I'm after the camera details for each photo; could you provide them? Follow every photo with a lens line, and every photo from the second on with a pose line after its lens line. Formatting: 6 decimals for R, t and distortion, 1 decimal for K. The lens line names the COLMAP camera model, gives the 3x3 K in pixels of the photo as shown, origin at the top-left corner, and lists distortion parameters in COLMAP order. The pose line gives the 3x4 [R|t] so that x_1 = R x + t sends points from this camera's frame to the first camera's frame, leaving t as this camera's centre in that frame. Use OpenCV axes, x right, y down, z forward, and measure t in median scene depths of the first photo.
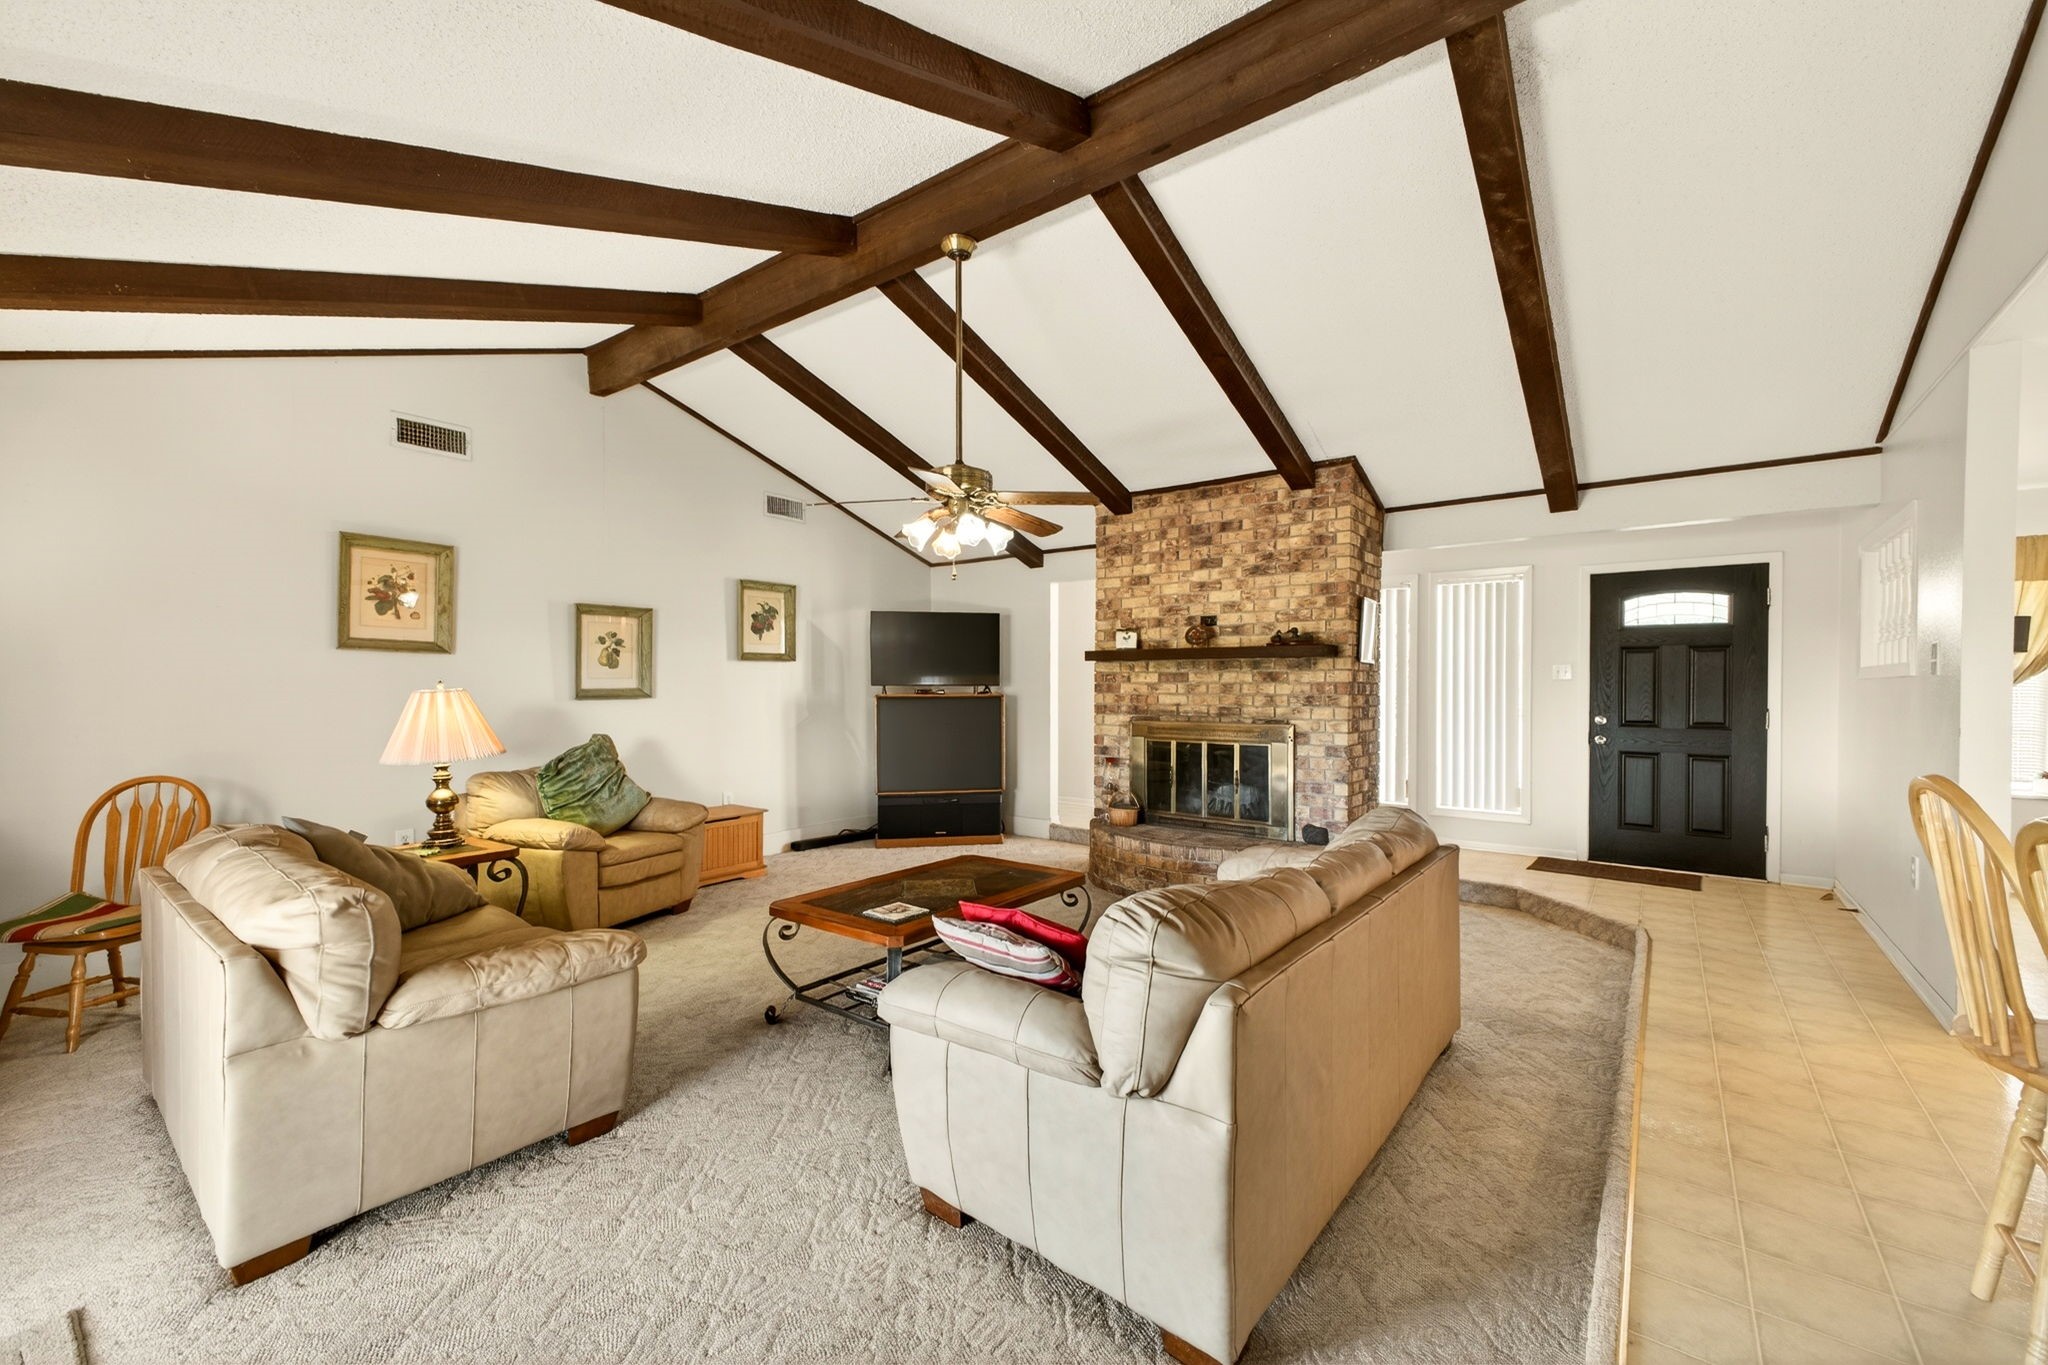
lens RADIAL K [[819.1, 0, 1004.3], [0, 819.1, 679.6], [0, 0, 1]] dist [0.003779, 0.000108]
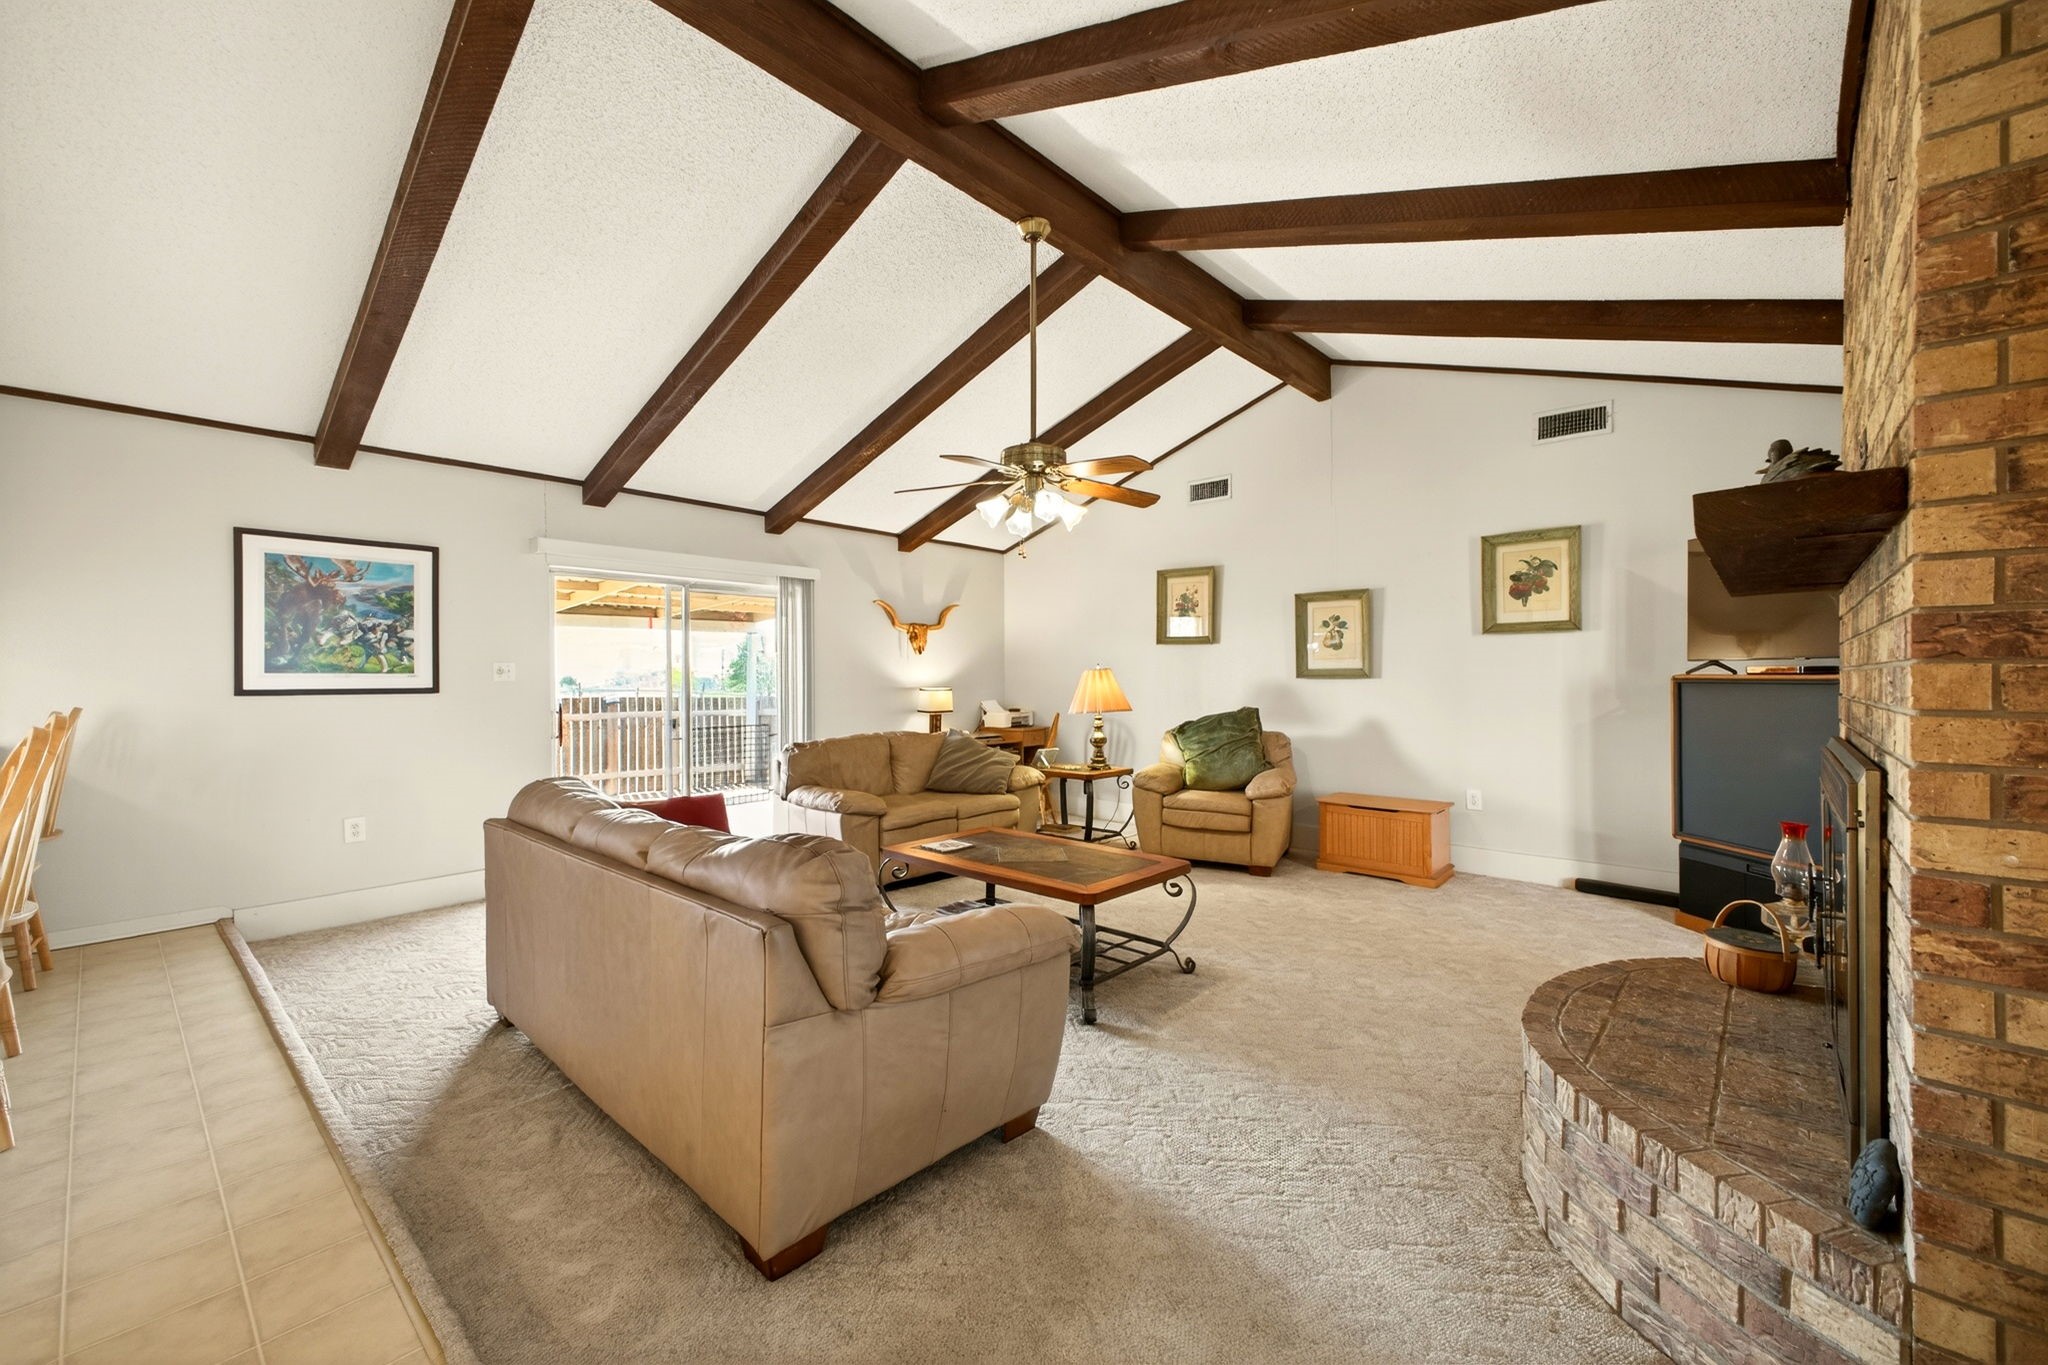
lens RADIAL K [[819.1, 0, 1055.3], [0, 819.1, 677.5], [0, 0, 1]] dist [0.003779, 0.000108]
pose [[-0.087823, 0.005868, -0.996119, 0.530547], [0.011567, 0.999921, 0.004871, 0.011200], [0.996069, -0.011094, -0.087884, 0.625248]]
